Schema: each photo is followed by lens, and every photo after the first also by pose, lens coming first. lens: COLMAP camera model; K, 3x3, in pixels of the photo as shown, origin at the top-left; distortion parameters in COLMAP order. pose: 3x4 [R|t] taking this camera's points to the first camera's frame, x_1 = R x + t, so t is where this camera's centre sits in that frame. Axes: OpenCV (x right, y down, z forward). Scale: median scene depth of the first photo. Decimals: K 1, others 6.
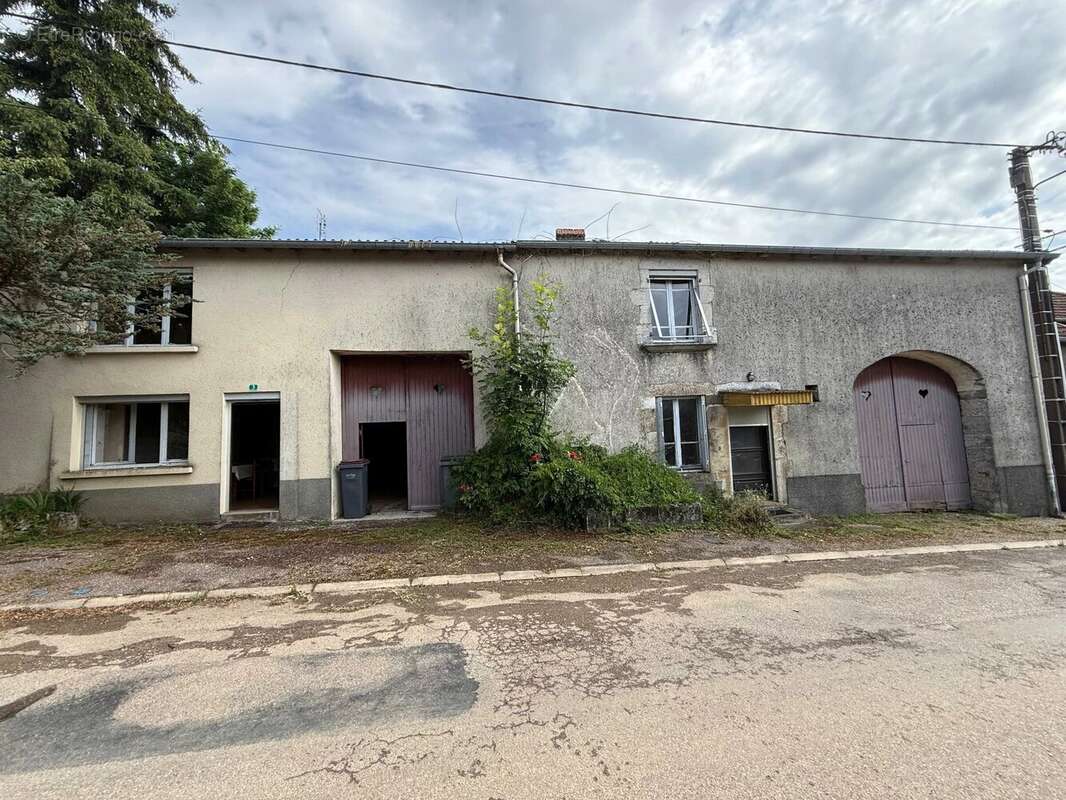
lens RADIAL K [[426.8, 0, 530.1], [0, 426.8, 398.0], [0, 0, 1]] dist [0.001562, 0.000356]
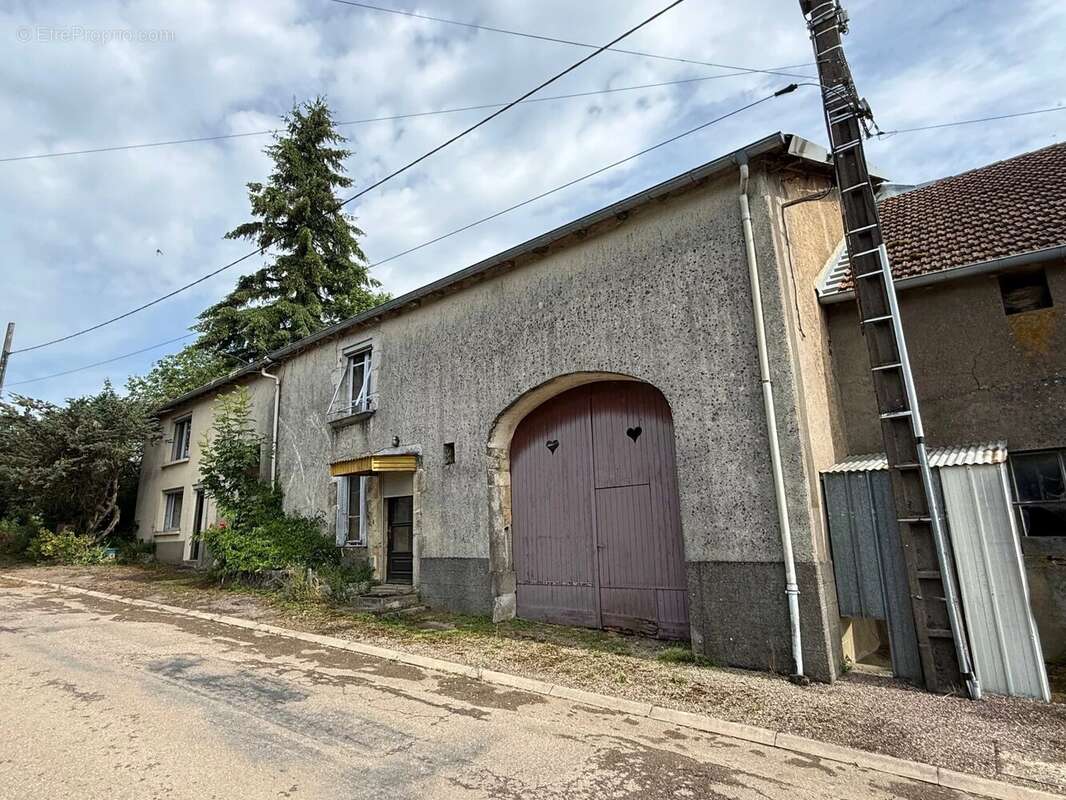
lens RADIAL K [[577.4, 0, 528.4], [0, 577.4, 396.3], [0, 0, 1]] dist [0.000413, 0.000106]
pose [[0.679696, -0.150810, -0.717822, 1.500901], [0.062961, 0.987019, -0.147750, 0.051043], [0.730786, 0.055231, 0.680368, 0.345723]]
